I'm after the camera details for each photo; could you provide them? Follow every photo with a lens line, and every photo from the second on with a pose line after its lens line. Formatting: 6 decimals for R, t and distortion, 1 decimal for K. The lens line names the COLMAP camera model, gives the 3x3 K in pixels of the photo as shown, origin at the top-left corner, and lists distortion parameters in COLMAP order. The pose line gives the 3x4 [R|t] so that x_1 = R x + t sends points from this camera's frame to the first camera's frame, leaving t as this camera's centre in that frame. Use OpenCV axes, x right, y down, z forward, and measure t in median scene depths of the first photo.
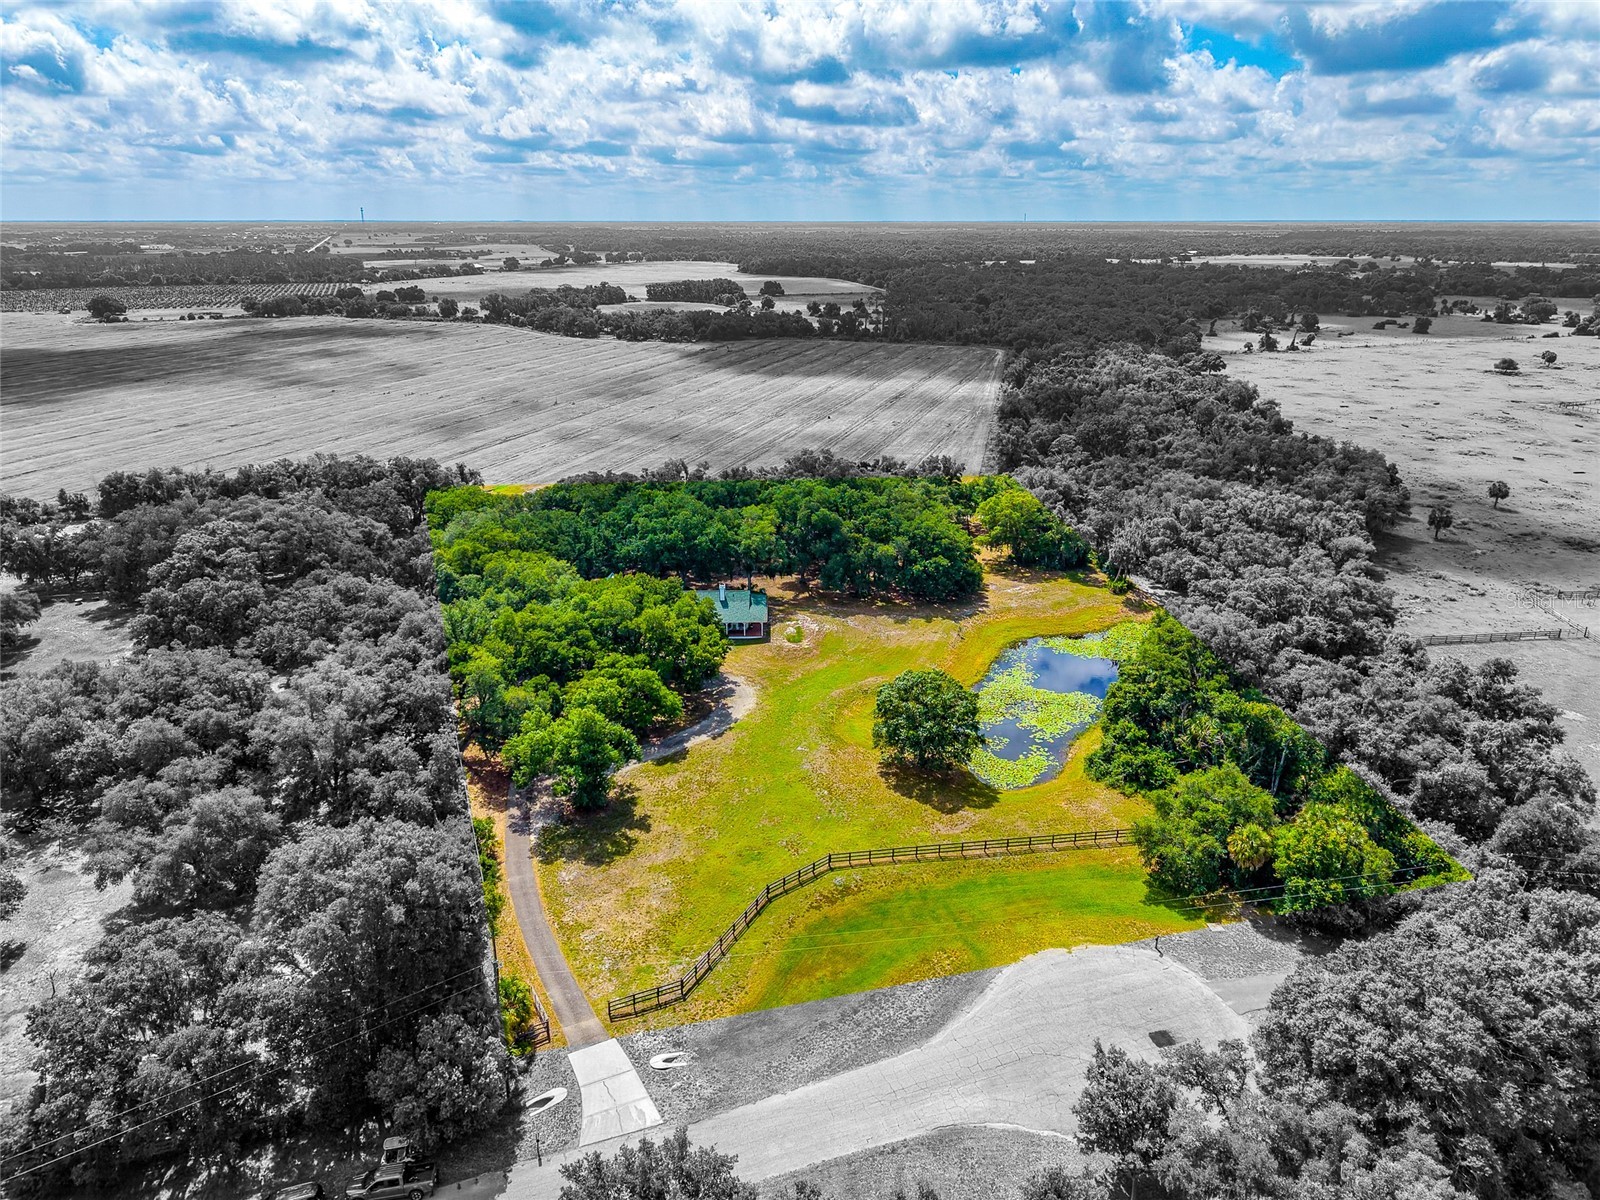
lens RADIAL K [[1100.1, 0, 800.0], [0, 1100.1, 600.0], [0, 0, 1]] dist [0.046595, -0.049534]
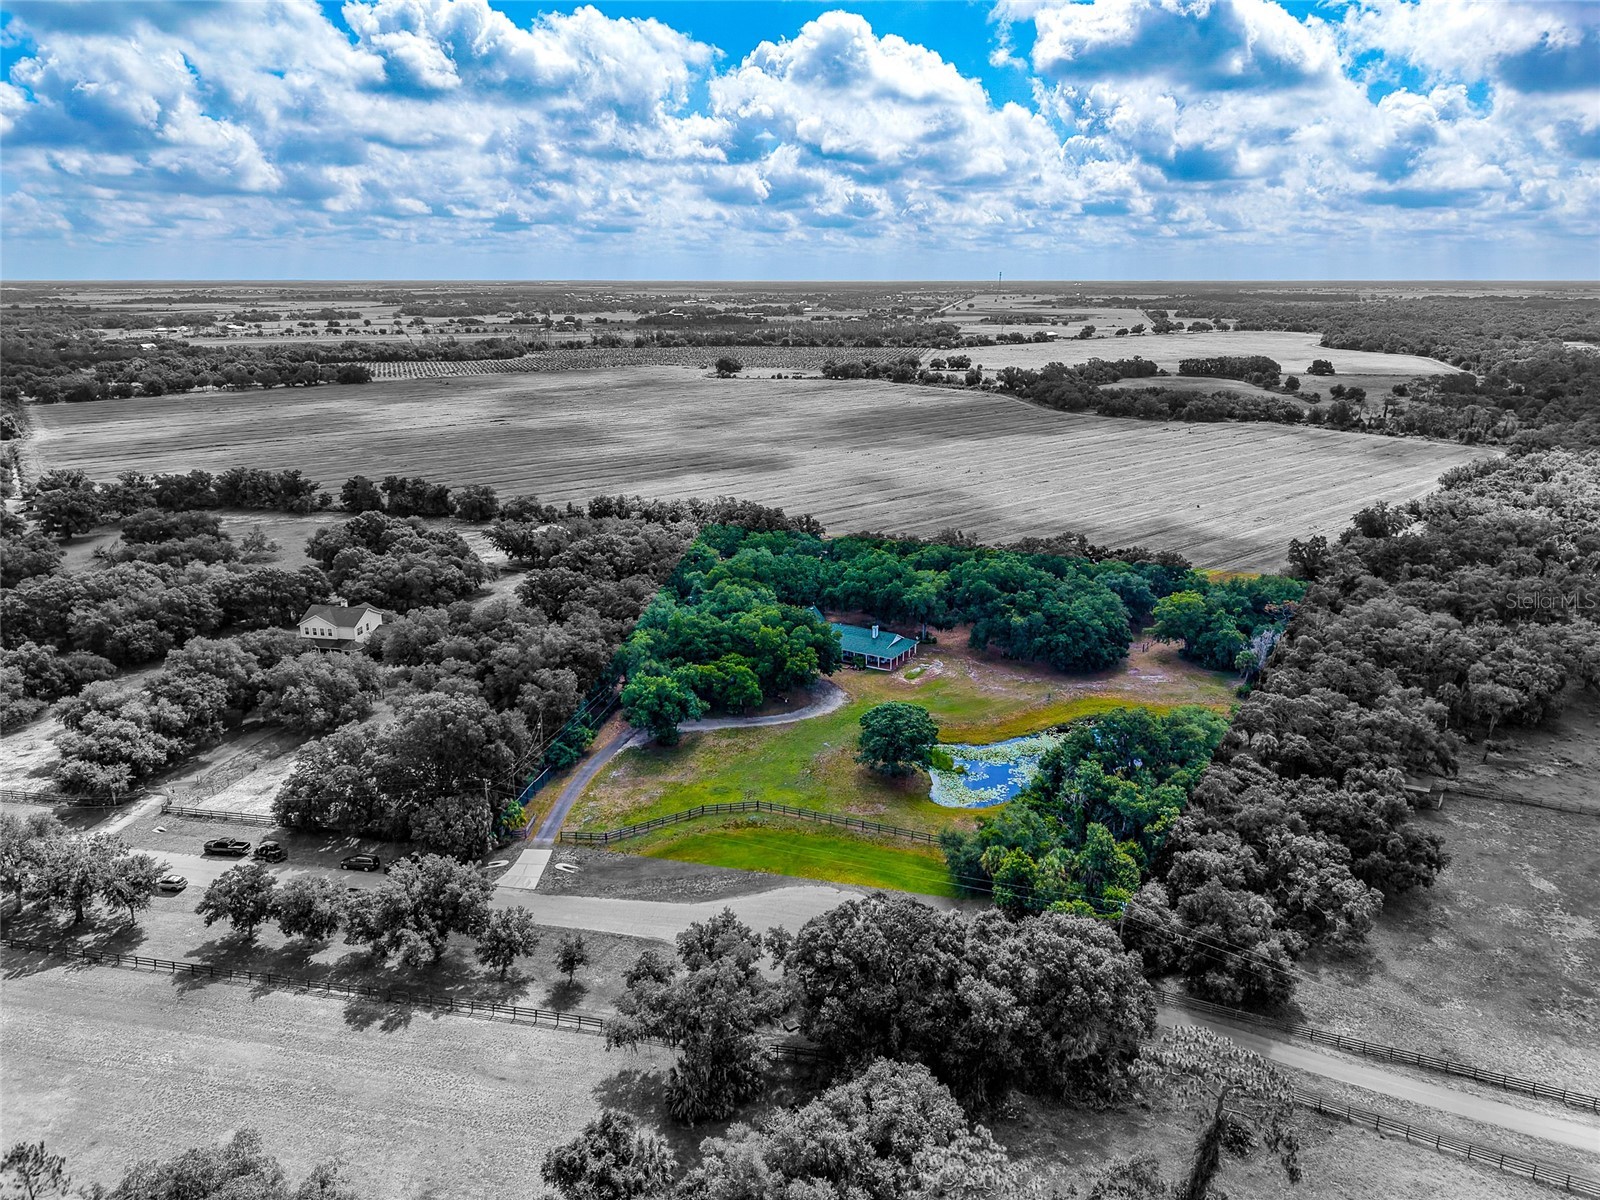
lens RADIAL K [[1100.1, 0, 800.0], [0, 1100.1, 600.0], [0, 0, 1]] dist [0.046595, -0.049534]
pose [[0.856696, 0.146769, -0.494501, 0.360305], [-0.170652, 0.985326, -0.003197, -0.017656], [0.486775, 0.087127, 0.869171, -0.136388]]
